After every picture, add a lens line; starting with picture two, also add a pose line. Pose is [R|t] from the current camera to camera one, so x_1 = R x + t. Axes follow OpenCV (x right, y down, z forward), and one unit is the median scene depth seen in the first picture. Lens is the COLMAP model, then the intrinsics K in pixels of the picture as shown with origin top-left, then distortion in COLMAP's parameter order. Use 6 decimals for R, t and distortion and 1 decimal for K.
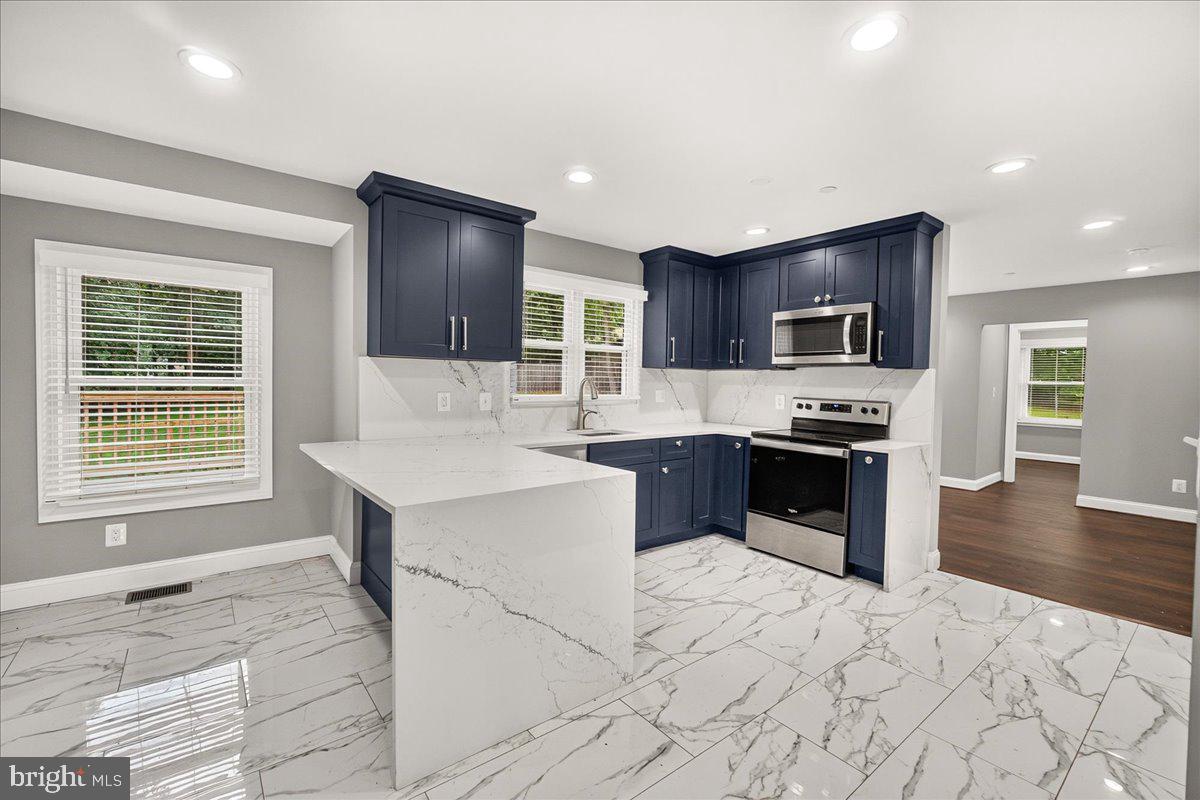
lens RADIAL K [[518.0, 0, 600.0], [0, 518.0, 400.0], [0, 0, 1]] dist [-0.002467, -0.000517]
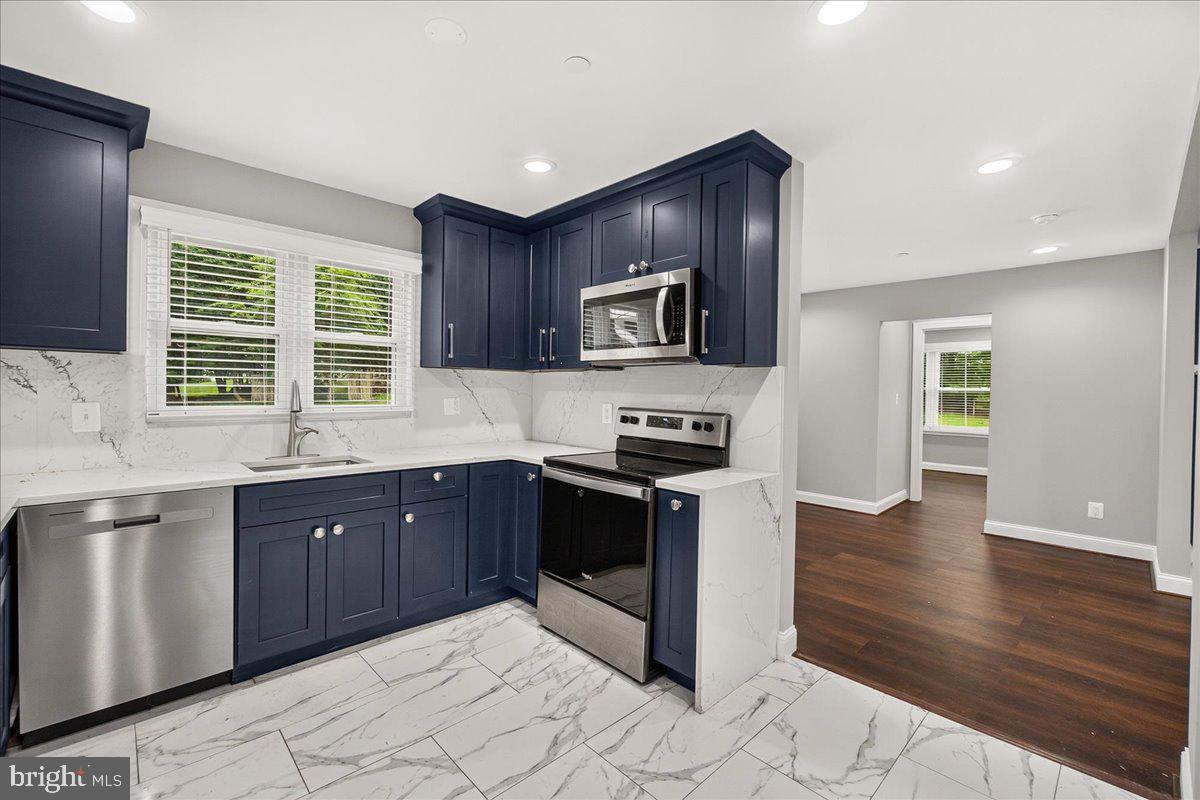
lens RADIAL K [[516.7, 0, 600.0], [0, 516.7, 400.0], [0, 0, 1]] dist [-0.011067, -0.000090]
pose [[0.995582, -0.003723, 0.093827, 0.296343], [0.005177, 0.999870, -0.015253, -0.004810], [-0.093758, 0.015671, 0.995472, 0.295540]]
